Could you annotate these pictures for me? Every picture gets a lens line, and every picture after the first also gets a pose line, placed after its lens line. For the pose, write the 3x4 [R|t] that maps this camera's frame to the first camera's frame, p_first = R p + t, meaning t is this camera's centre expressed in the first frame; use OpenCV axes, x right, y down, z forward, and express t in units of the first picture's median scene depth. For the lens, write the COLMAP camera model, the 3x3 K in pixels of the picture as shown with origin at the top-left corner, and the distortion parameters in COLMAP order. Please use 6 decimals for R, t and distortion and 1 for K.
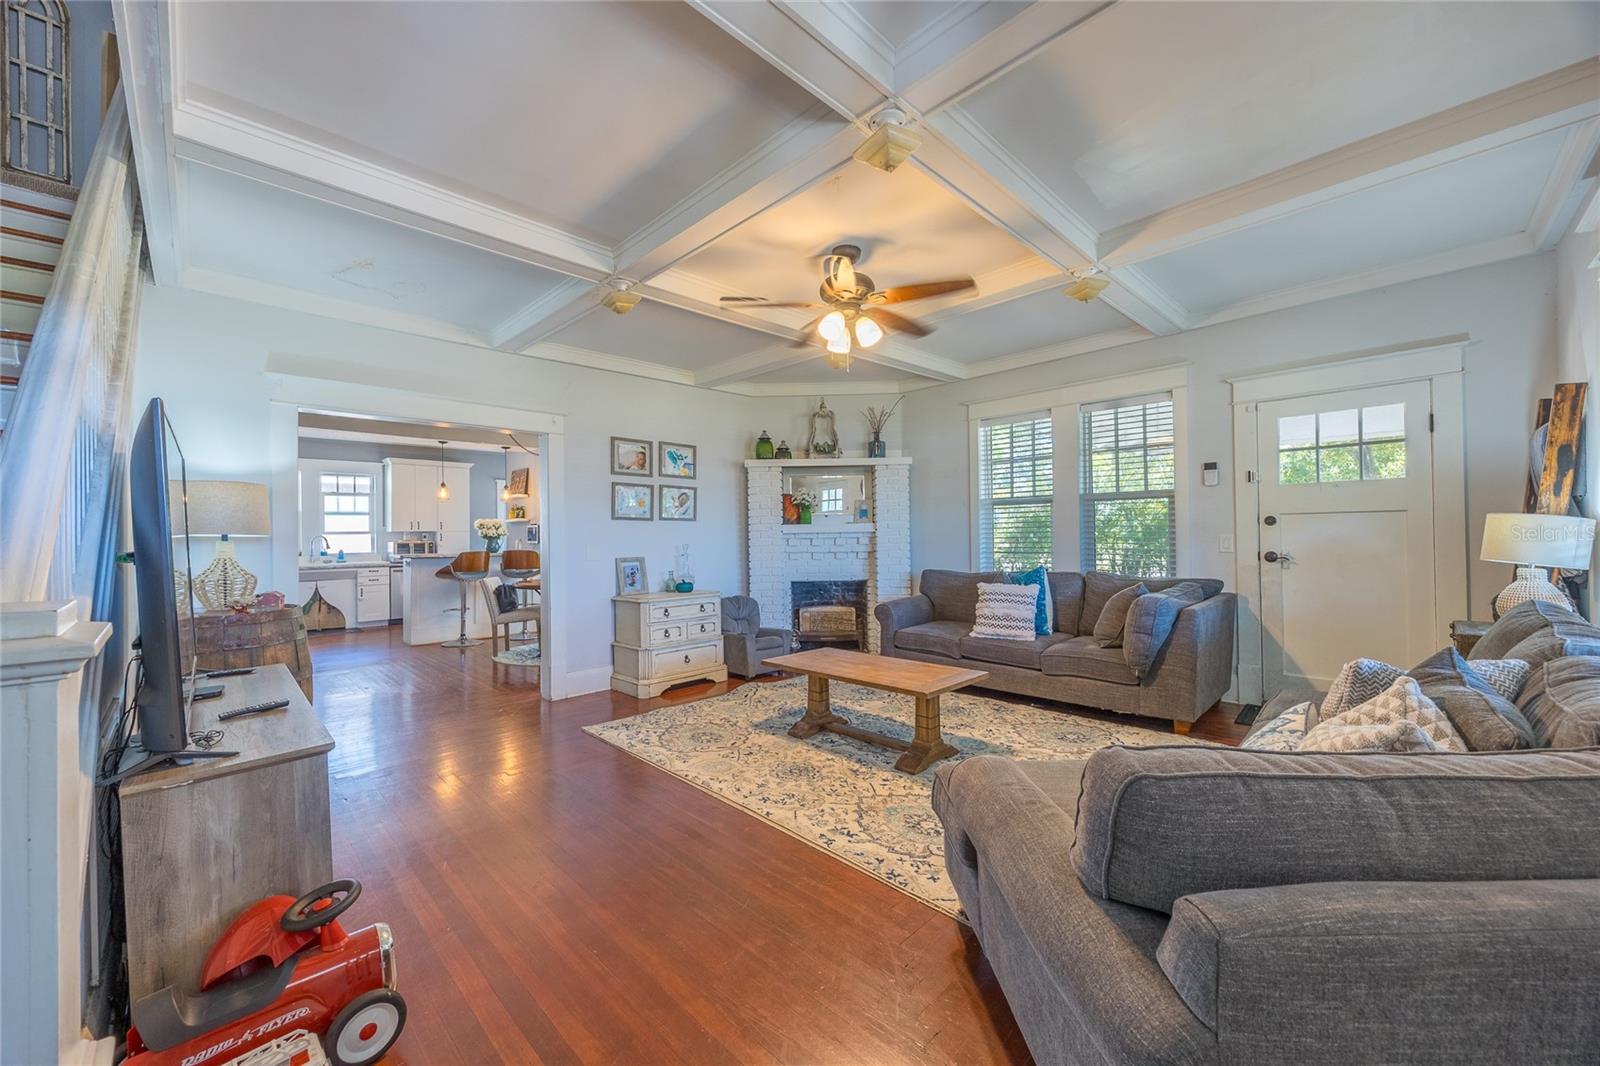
lens RADIAL K [[617.6, 0, 804.4], [0, 617.6, 526.6], [0, 0, 1]] dist [-0.003602, -0.000046]
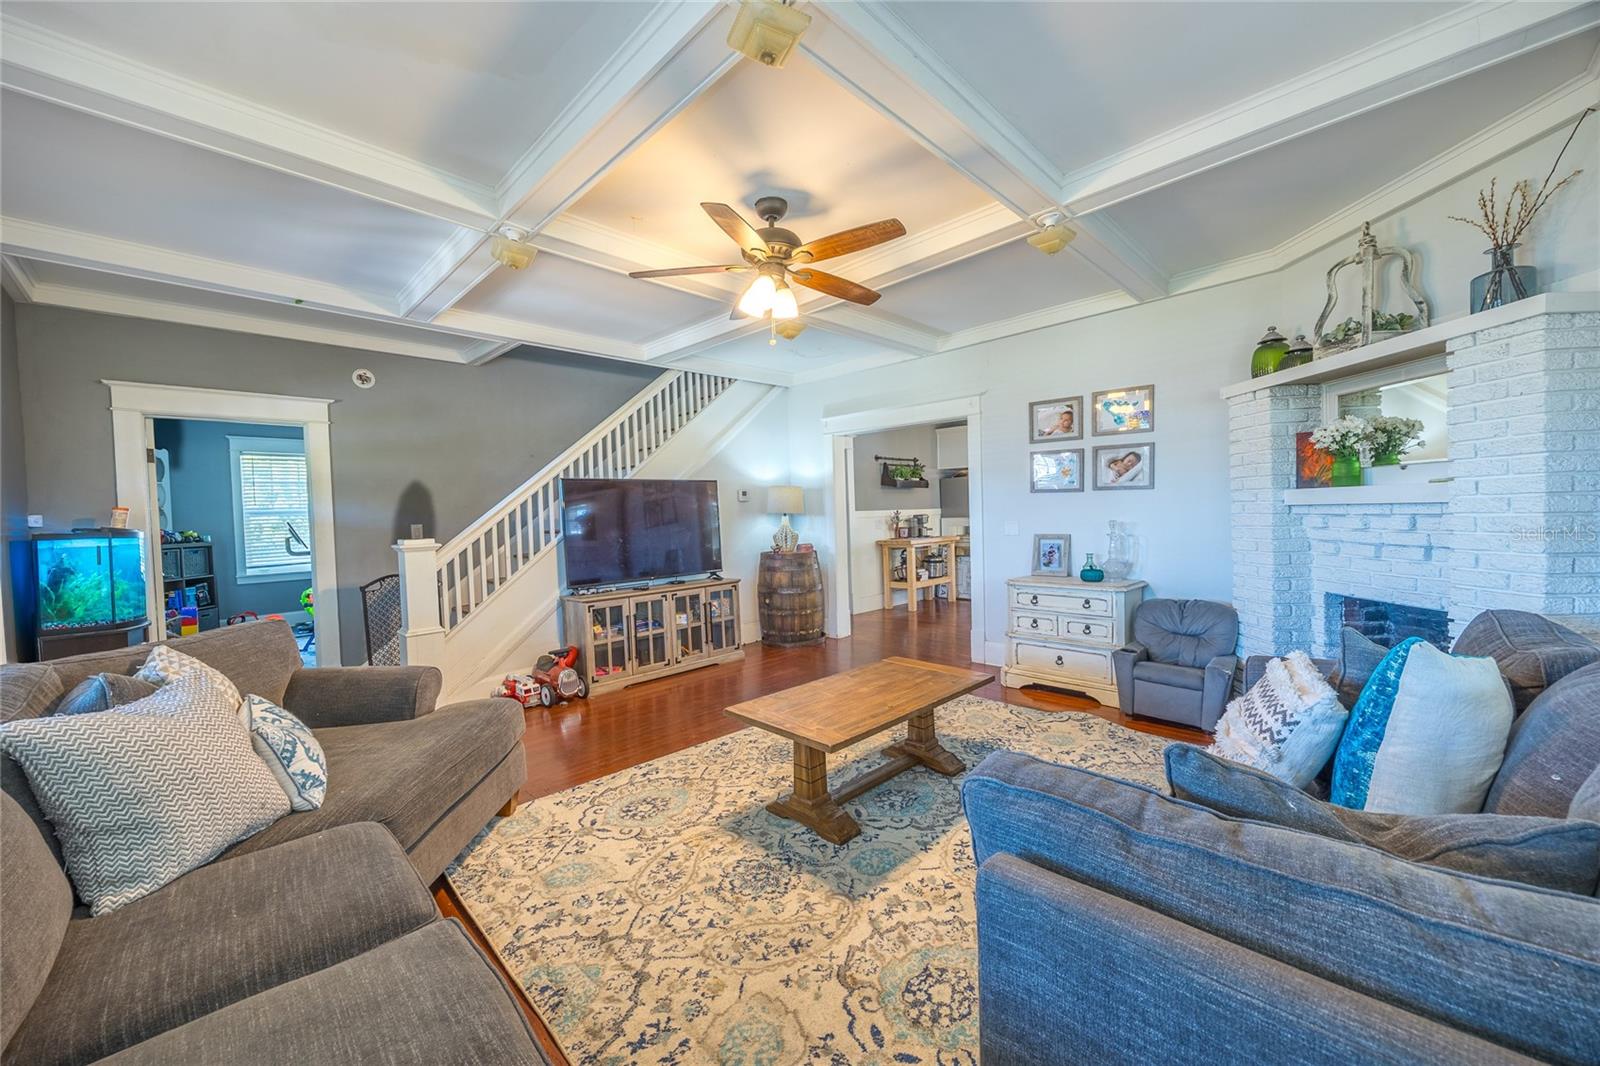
lens RADIAL K [[617.6, 0, 803.5], [0, 617.6, 530.6], [0, 0, 1]] dist [-0.003602, -0.000046]
pose [[-0.012519, 0.046762, -0.998828, 0.668832], [0.041429, 0.998072, 0.046208, -0.012567], [0.999063, -0.040802, -0.014432, 0.714556]]
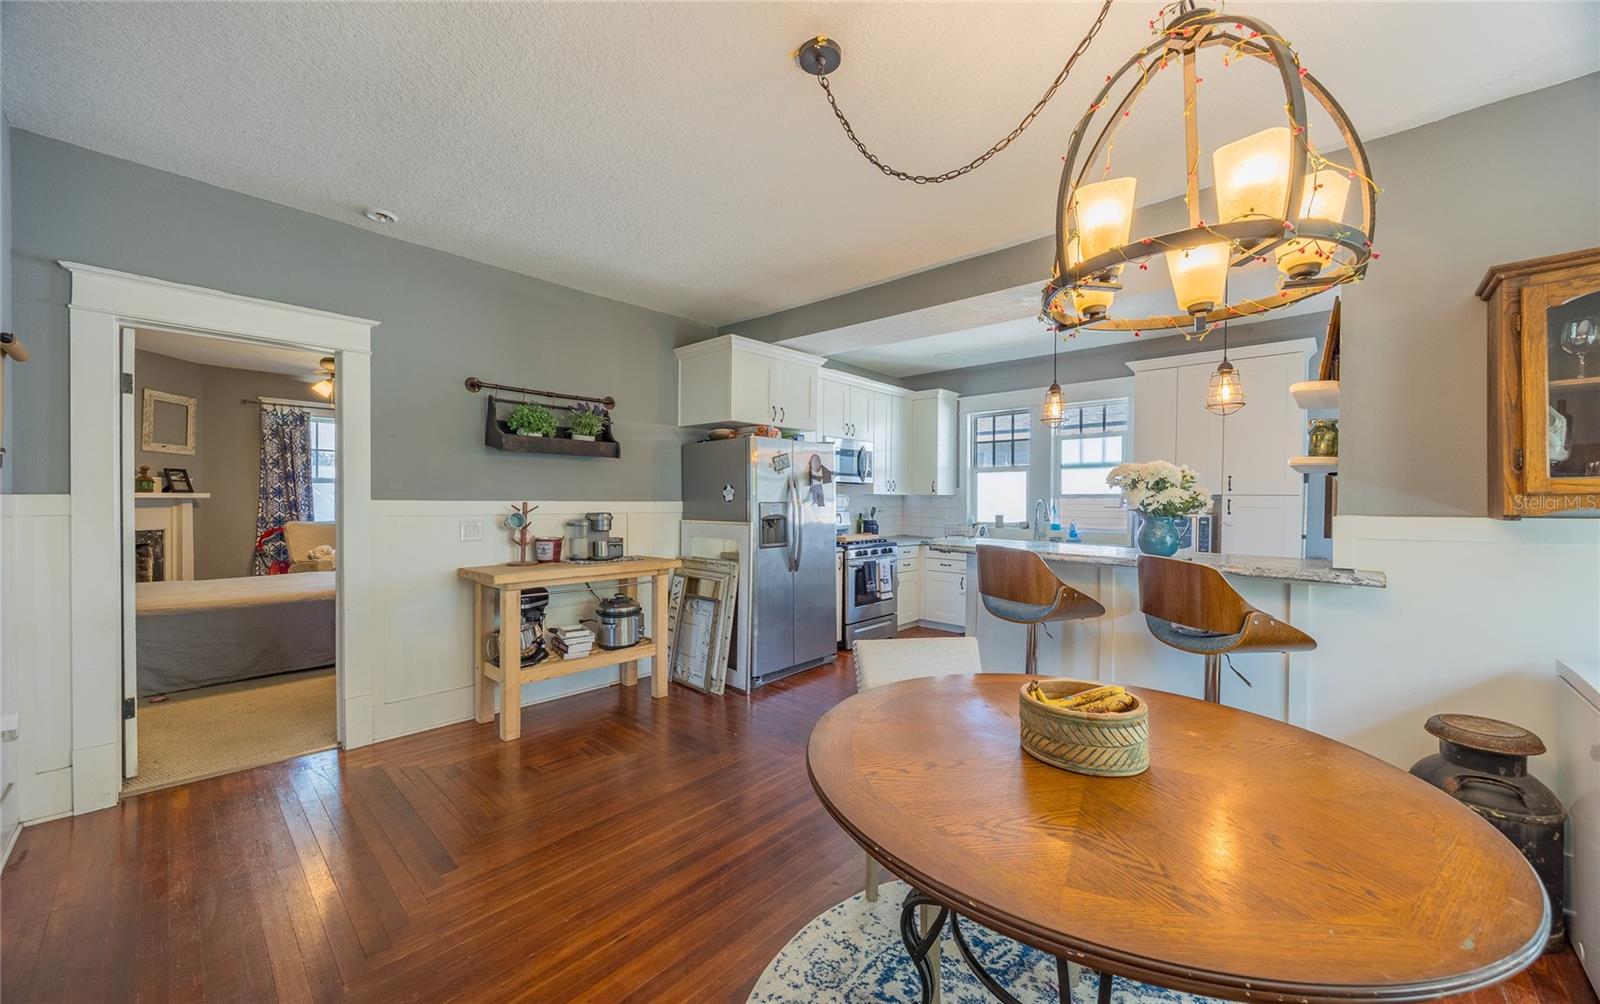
lens RADIAL K [[599.1, 0, 802.6], [0, 599.1, 501.8], [0, 0, 1]] dist [-0.001691, 0.000000]
pose [[0.011582, 0.018386, -0.999764, -0.240385], [0.003262, 0.999825, 0.018425, 0.007197], [0.999928, -0.003474, 0.011520, 1.271781]]
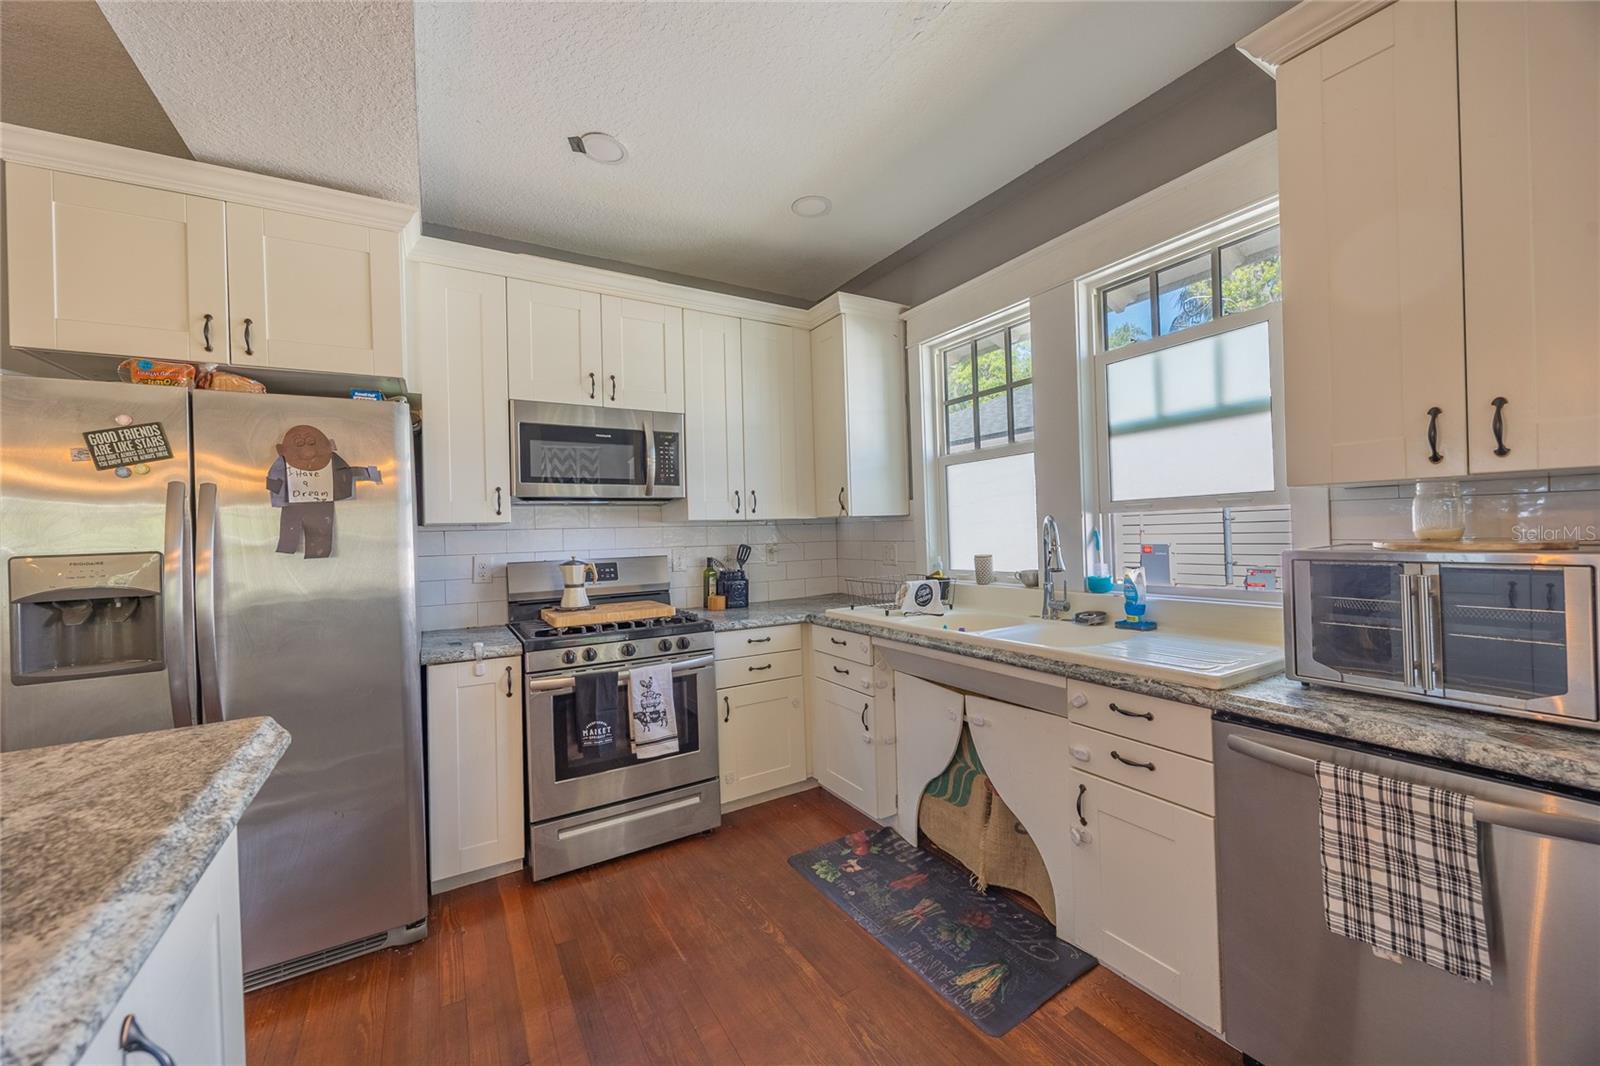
lens RADIAL K [[617.6, 0, 793.6], [0, 617.6, 526.5], [0, 0, 1]] dist [-0.003602, -0.000046]
pose [[-0.269570, 0.012971, -0.962893, -0.876156], [0.042334, 0.999102, 0.001607, 0.023699], [0.962050, -0.040330, -0.269877, 1.678335]]
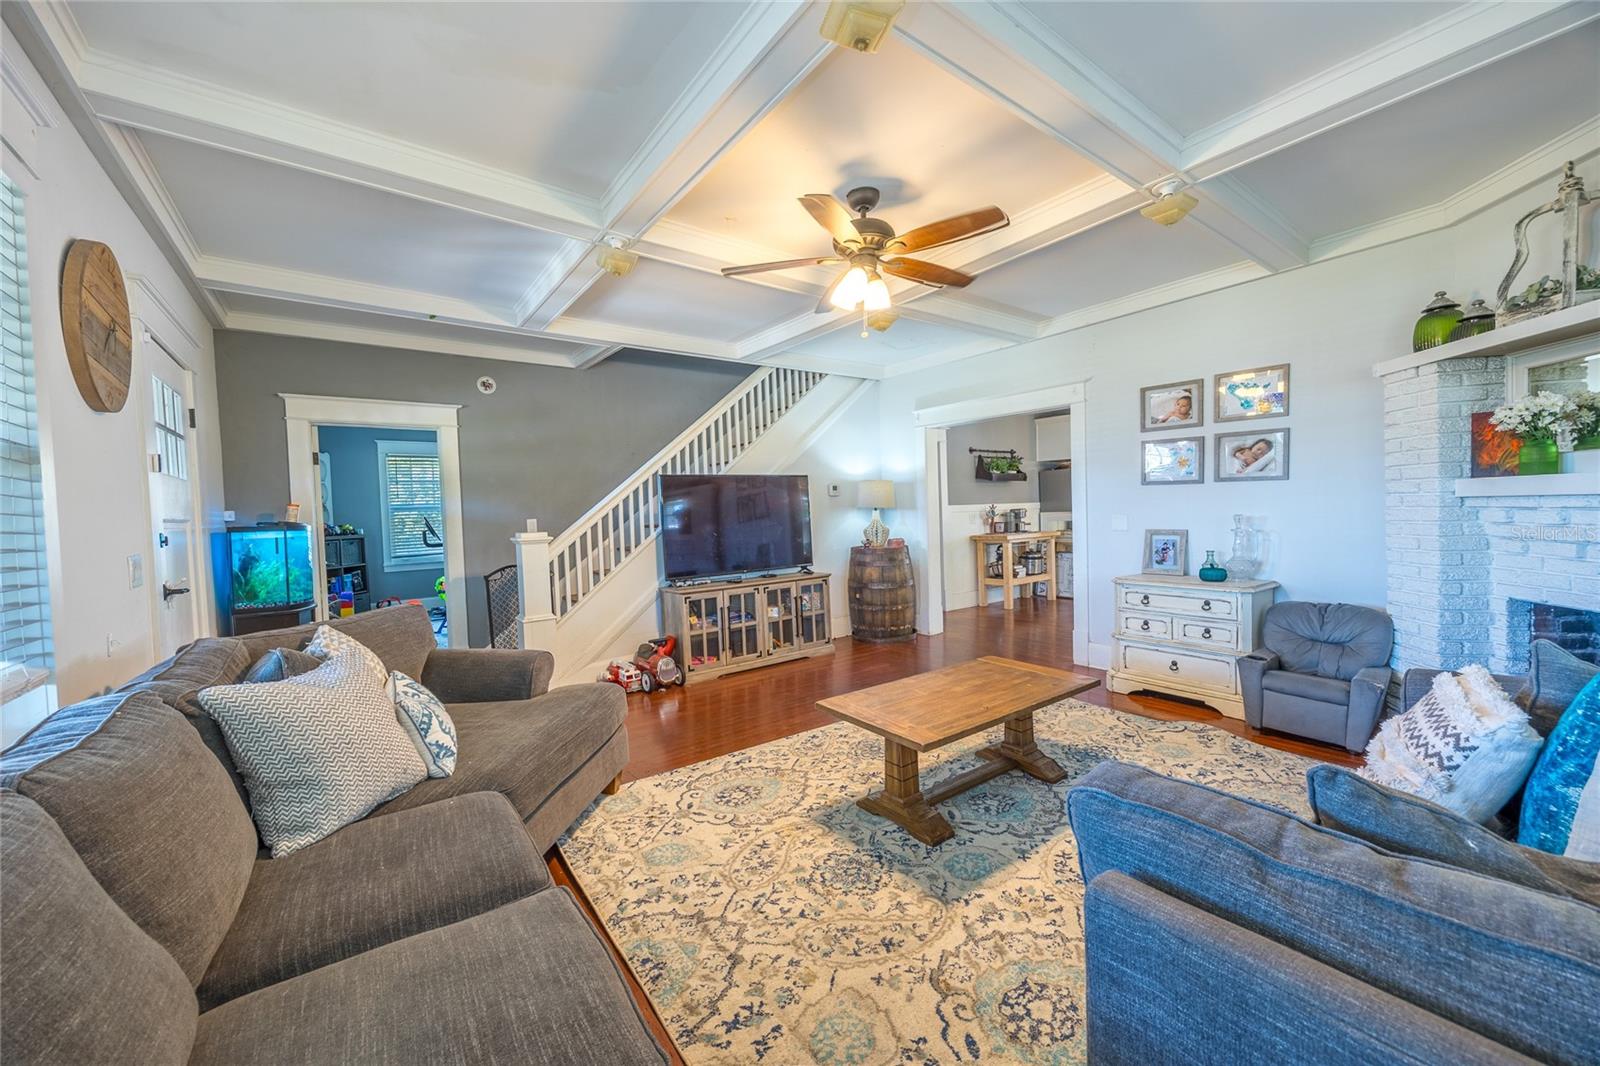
lens RADIAL K [[617.6, 0, 800.7], [0, 617.6, 531.3], [0, 0, 1]] dist [-0.003602, -0.000046]
pose [[-0.161317, 0.056143, -0.985305, 0.666198], [0.046061, 0.997721, 0.049309, -0.012309], [0.985827, -0.037429, -0.163535, 0.712779]]
